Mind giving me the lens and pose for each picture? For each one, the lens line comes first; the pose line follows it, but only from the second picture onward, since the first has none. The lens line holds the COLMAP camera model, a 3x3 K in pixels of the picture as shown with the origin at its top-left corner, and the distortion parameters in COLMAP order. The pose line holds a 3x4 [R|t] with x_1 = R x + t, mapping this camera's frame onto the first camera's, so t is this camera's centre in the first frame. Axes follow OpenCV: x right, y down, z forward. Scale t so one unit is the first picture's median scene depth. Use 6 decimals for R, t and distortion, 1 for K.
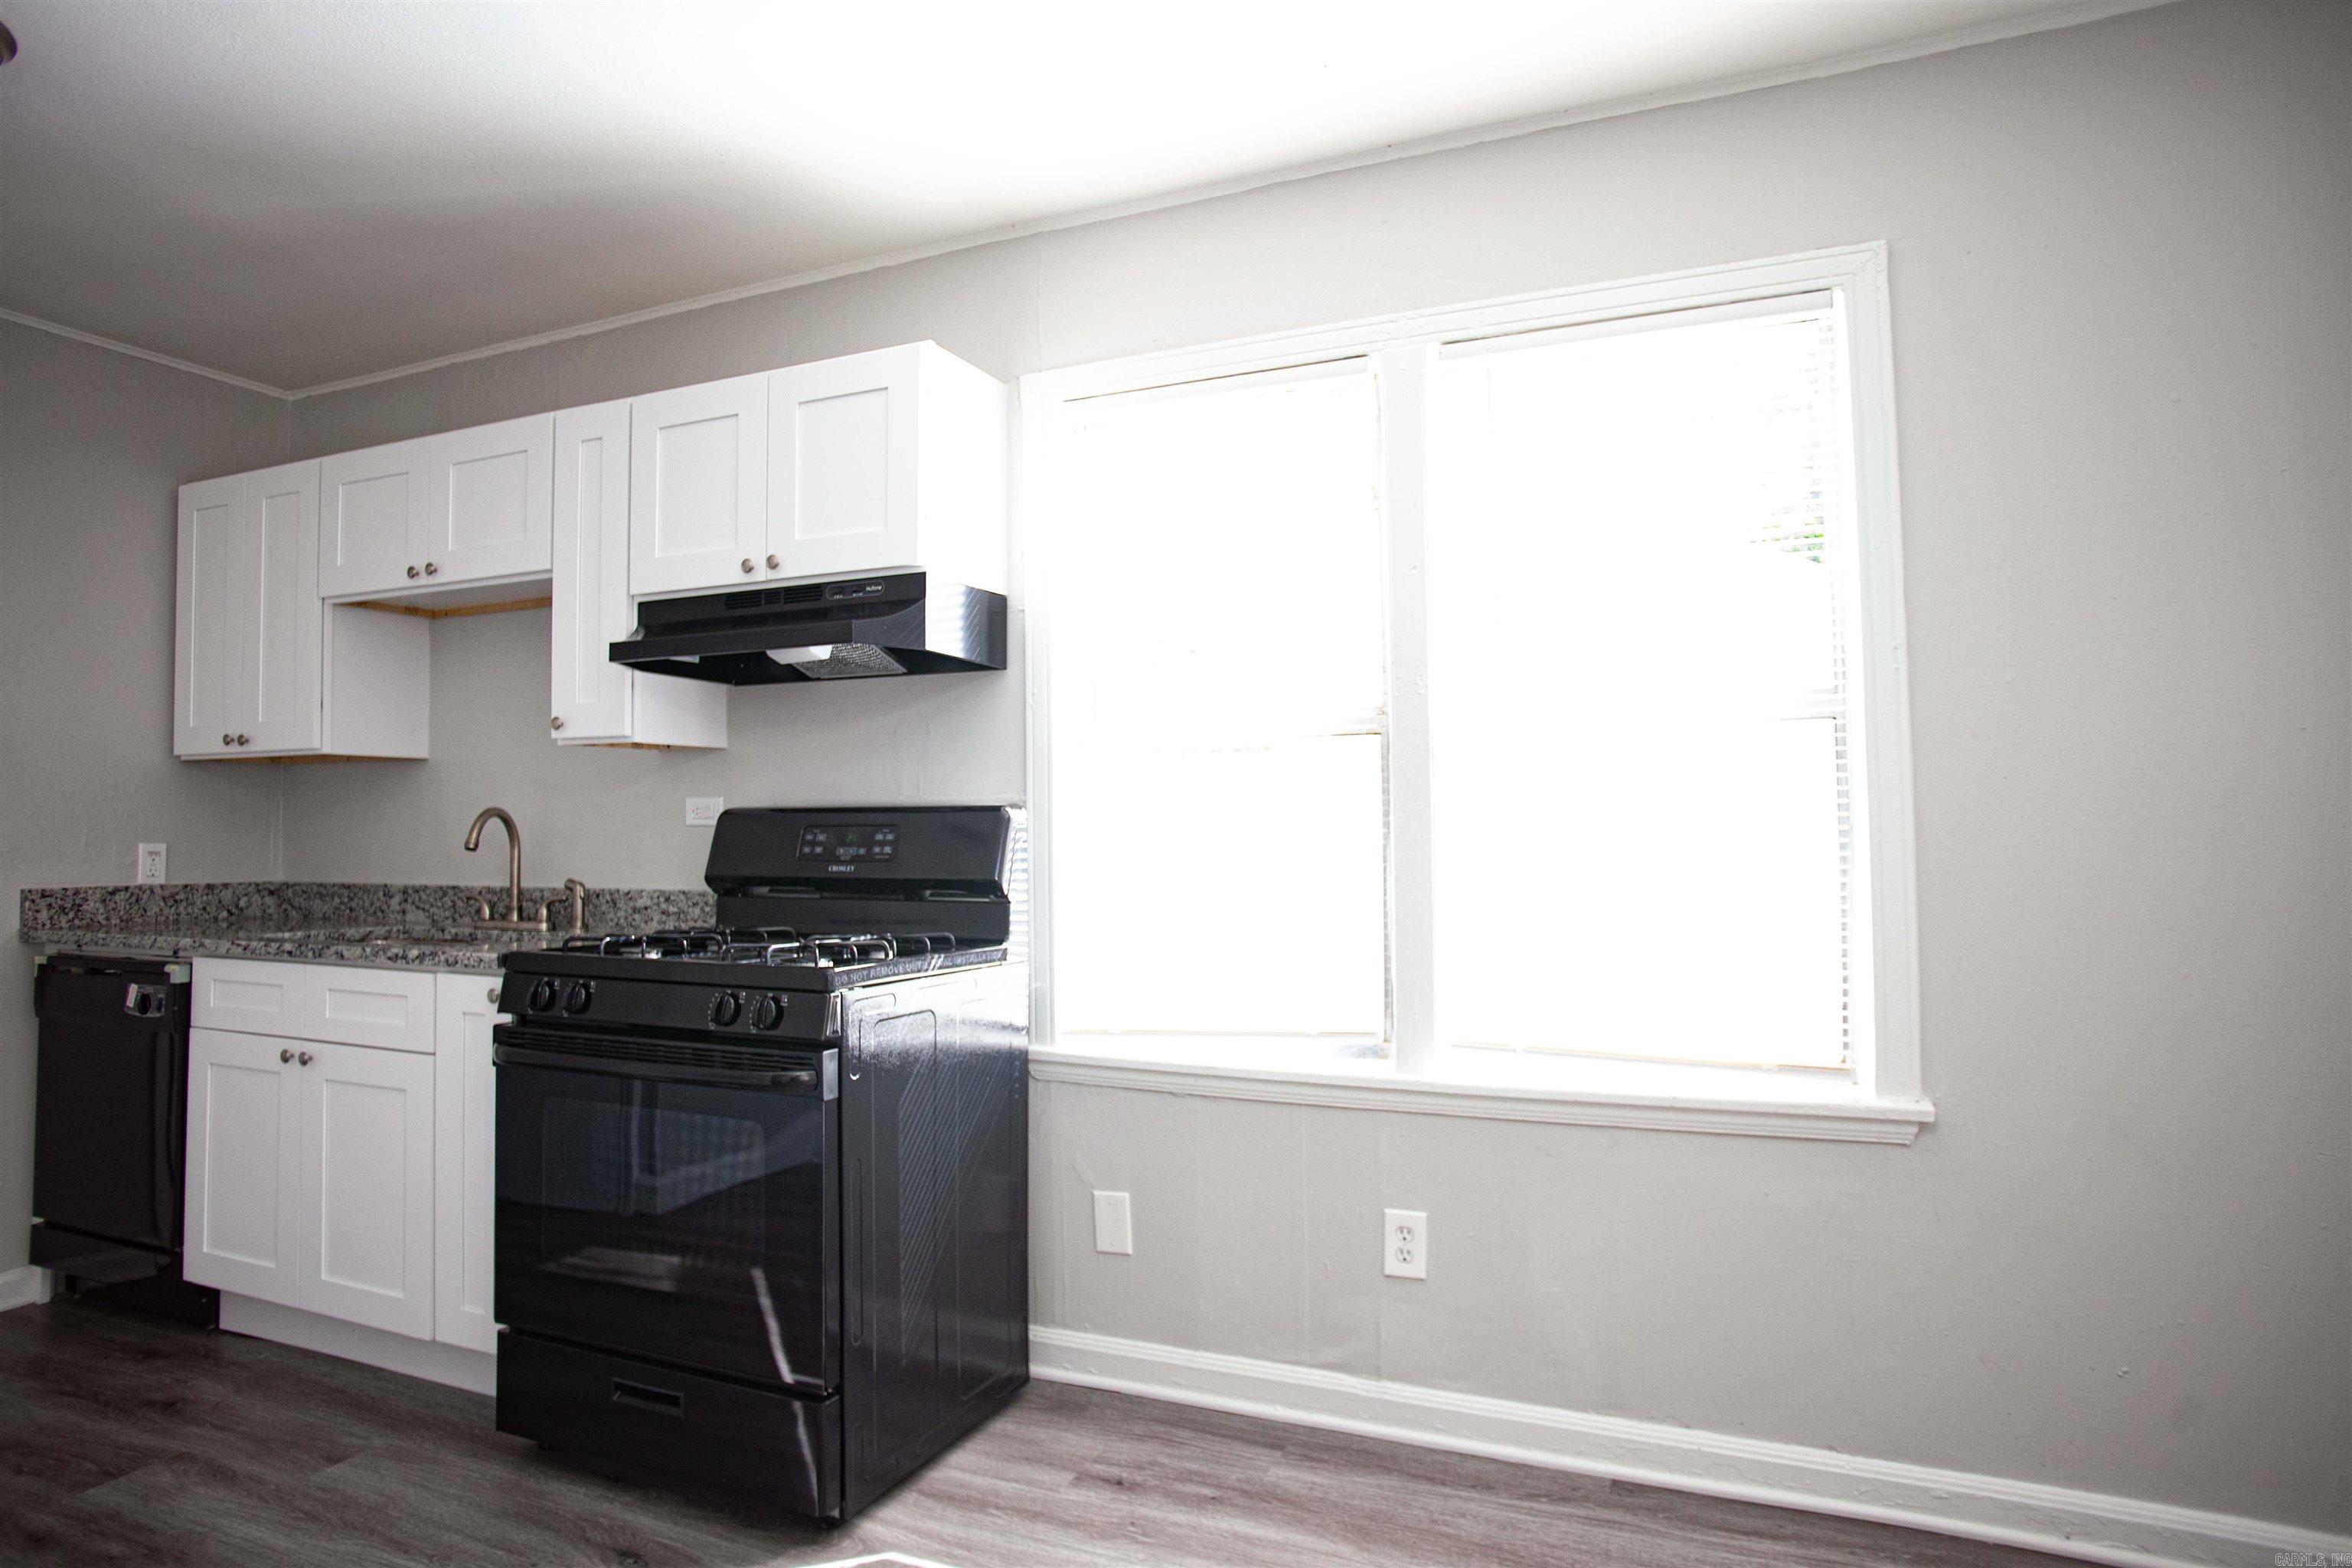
lens RADIAL K [[1340.8, 0, 1175.6], [0, 1340.8, 780.7], [0, 0, 1]] dist [-0.009004, -0.001270]
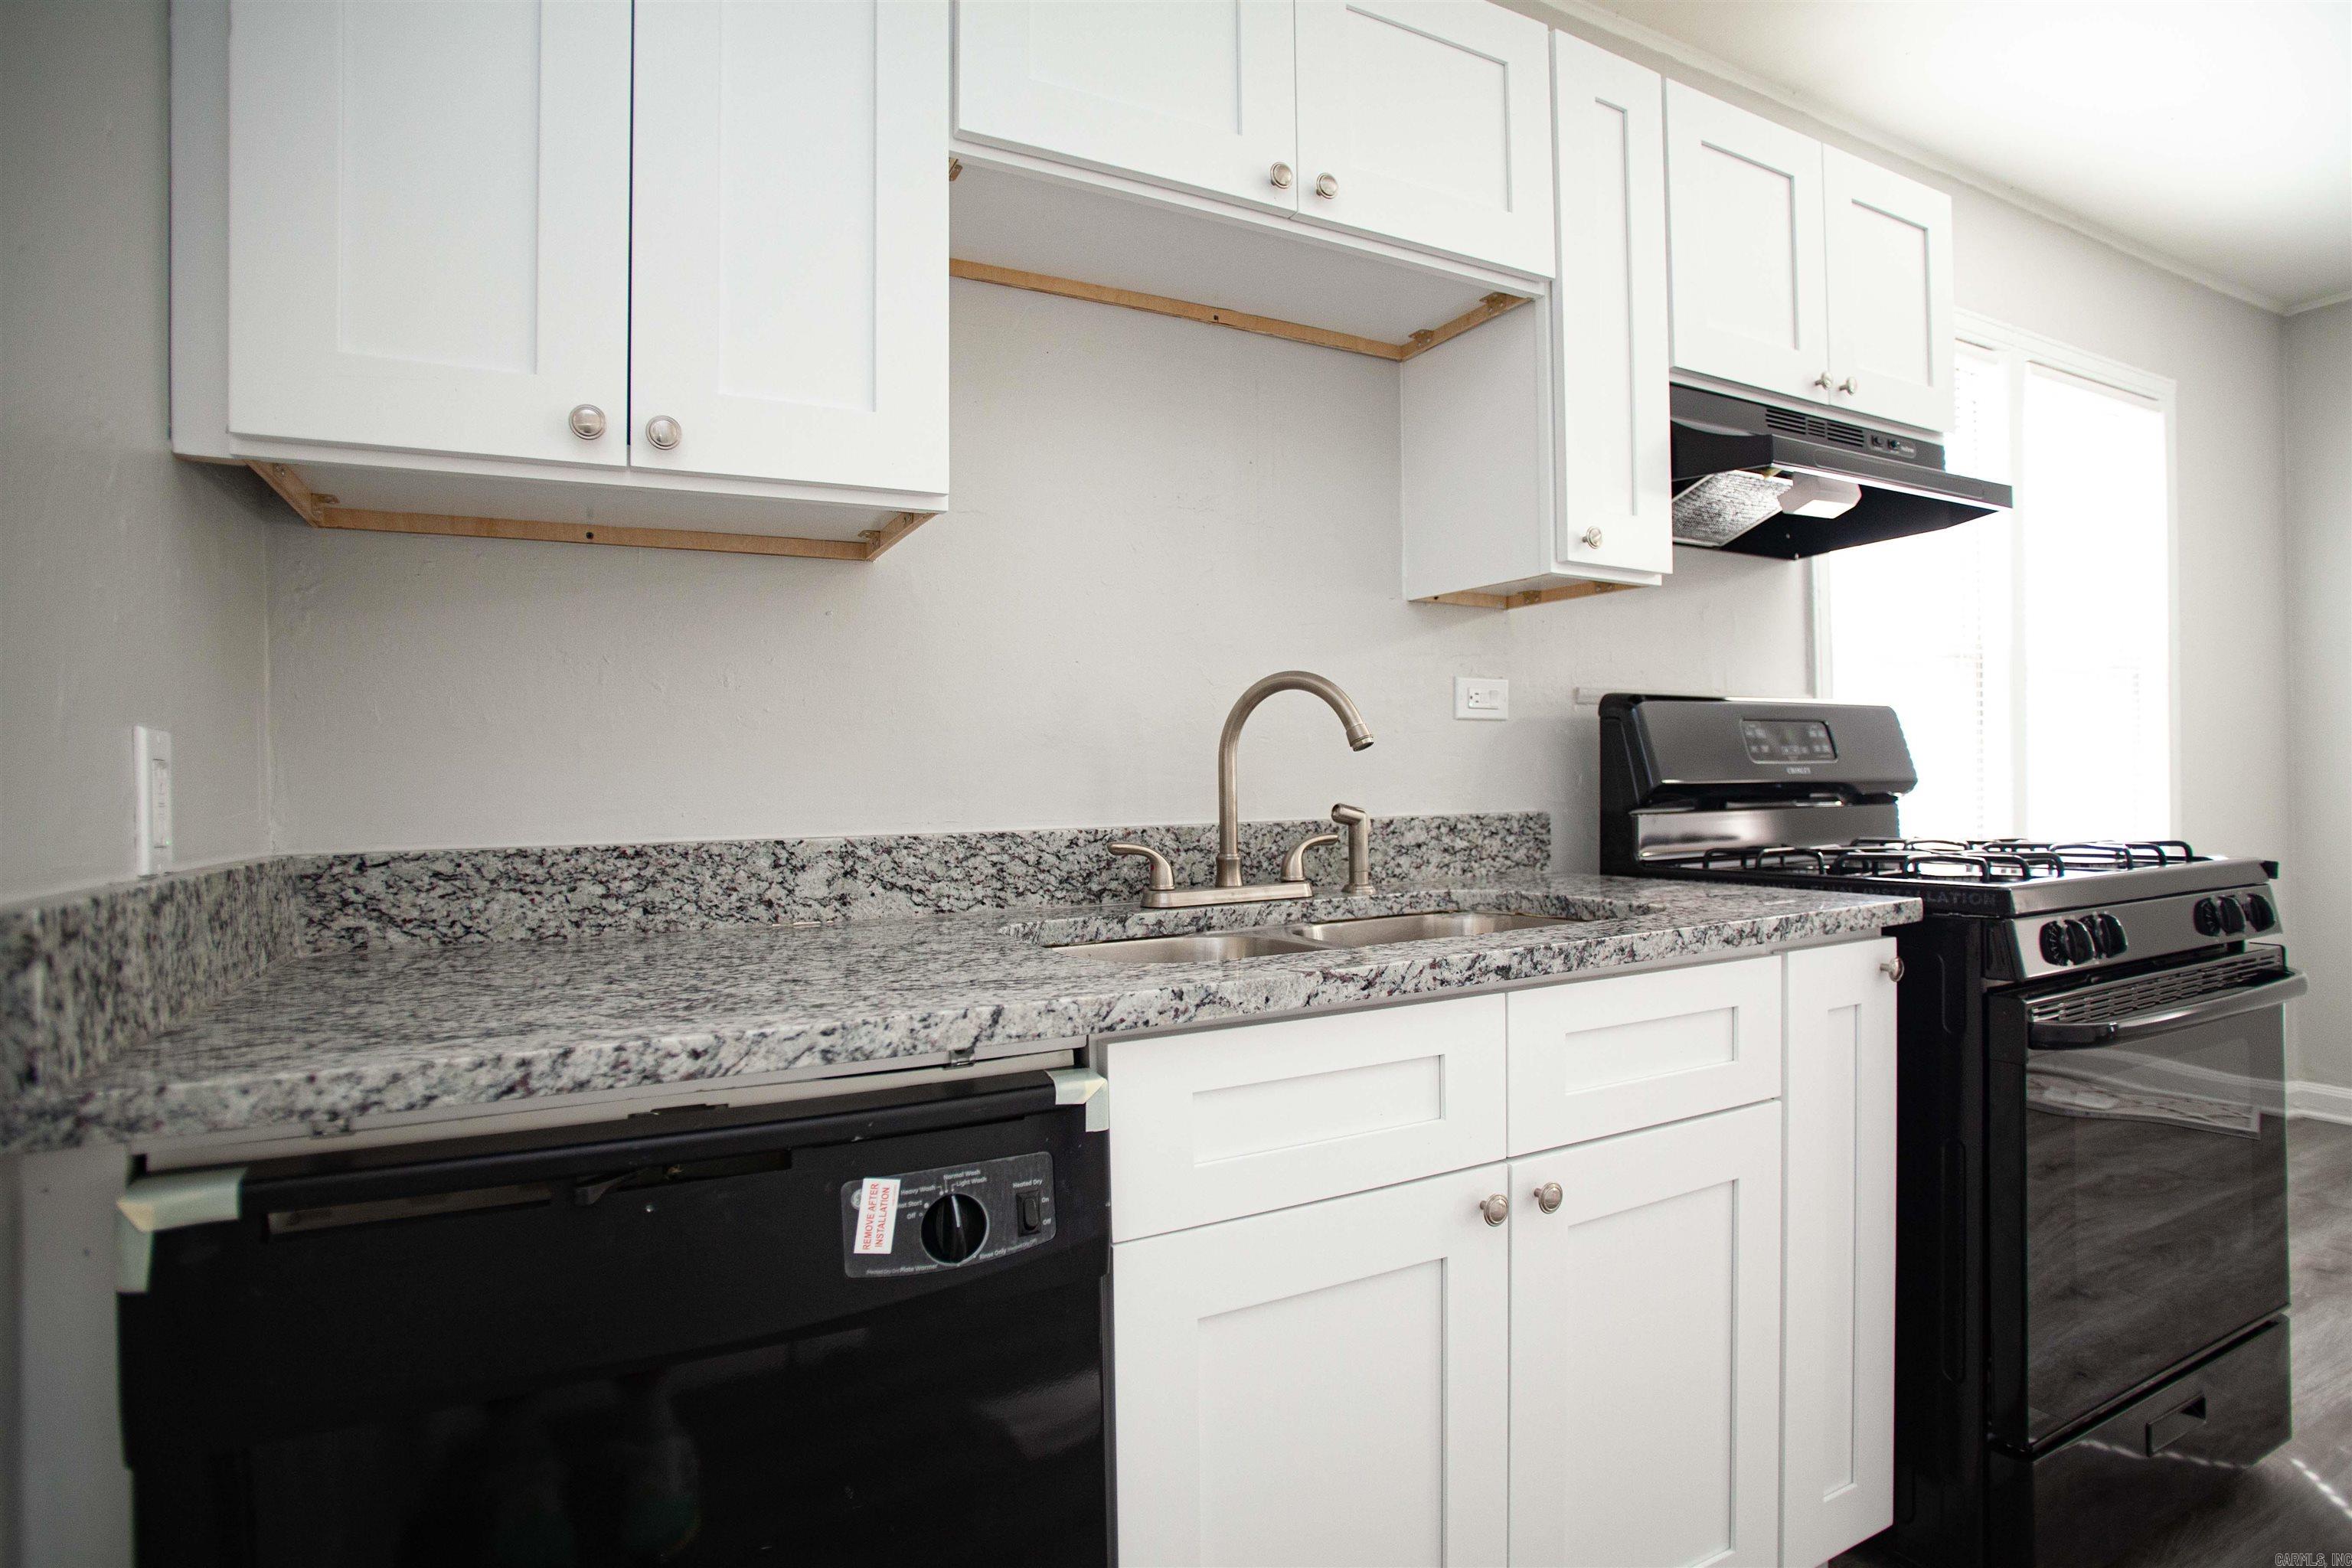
lens RADIAL K [[1162.3, 0, 1178.3], [0, 1162.3, 779.3], [0, 0, 1]] dist [-0.018936, 0.000611]
pose [[0.600666, -0.005109, 0.799484, -0.902990], [-0.017409, 0.999659, 0.019467, 0.054588], [-0.799311, -0.025611, 0.600372, 0.757422]]
